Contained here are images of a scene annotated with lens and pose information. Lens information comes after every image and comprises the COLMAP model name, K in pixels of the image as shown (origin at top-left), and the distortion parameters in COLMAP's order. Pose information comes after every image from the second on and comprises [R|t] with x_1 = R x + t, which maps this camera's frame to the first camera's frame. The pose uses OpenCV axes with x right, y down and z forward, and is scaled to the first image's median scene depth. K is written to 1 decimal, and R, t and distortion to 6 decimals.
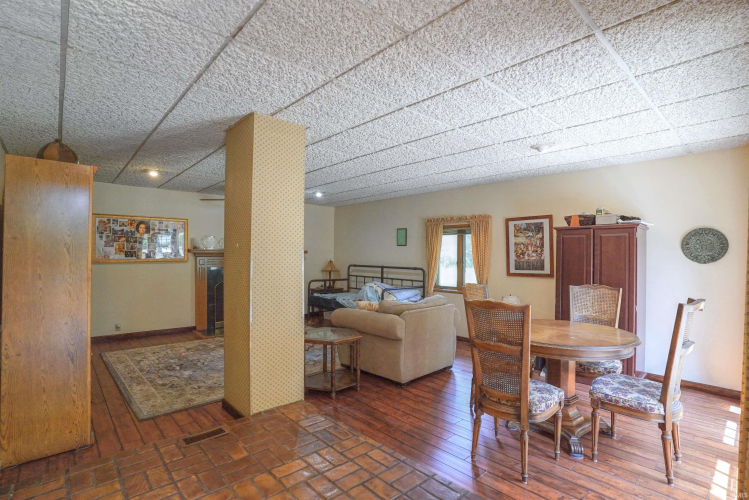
lens RADIAL K [[367.9, 0, 374.5], [0, 367.9, 250.0], [0, 0, 1]] dist [-0.076965, 0.033871]
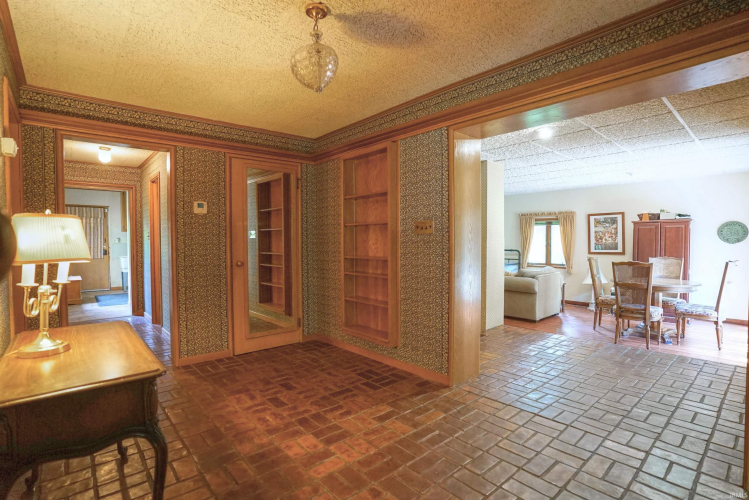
lens RADIAL K [[367.9, 0, 374.5], [0, 367.9, 250.0], [0, 0, 1]] dist [-0.076965, 0.033871]
pose [[0.999866, -0.010940, -0.012204, -0.506781], [0.011373, 0.999288, 0.035976, -0.006454], [0.011802, -0.036109, 0.999278, -0.467478]]
